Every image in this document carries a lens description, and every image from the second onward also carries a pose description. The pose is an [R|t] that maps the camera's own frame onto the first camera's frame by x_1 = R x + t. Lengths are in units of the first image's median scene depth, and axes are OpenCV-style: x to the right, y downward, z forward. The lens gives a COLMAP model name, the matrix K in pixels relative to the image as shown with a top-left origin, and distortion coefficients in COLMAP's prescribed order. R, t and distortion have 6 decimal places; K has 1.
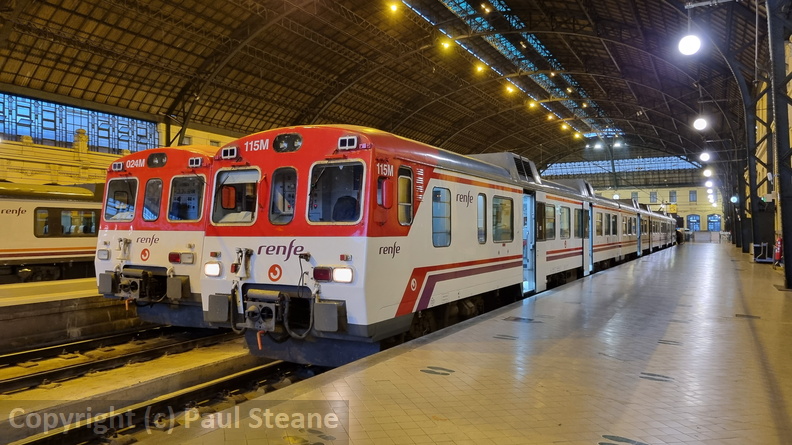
lens RADIAL K [[639.3, 0, 396.0], [0, 639.3, 222.5], [0, 0, 1]] dist [-0.006252, -0.002077]
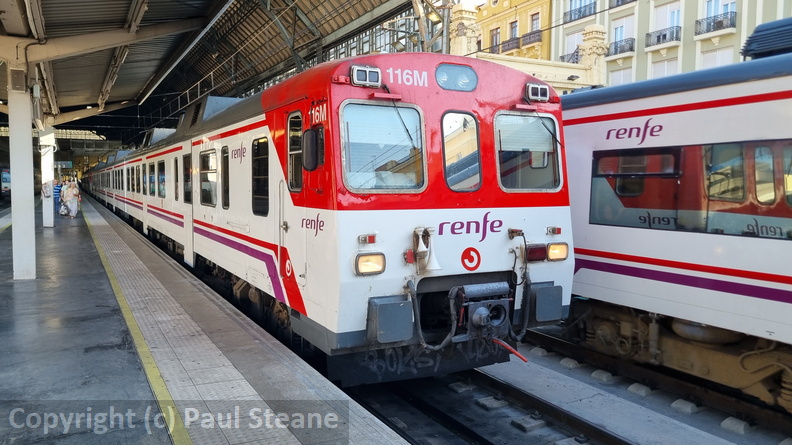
lens RADIAL K [[639.3, 0, 396.0], [0, 639.3, 222.5], [0, 0, 1]] dist [-0.006252, -0.002077]
pose [[0.596415, -0.051587, 0.801017, -0.830522], [-0.000892, 0.997889, 0.064930, -0.010346], [-0.802676, -0.039440, 0.595110, 0.632292]]
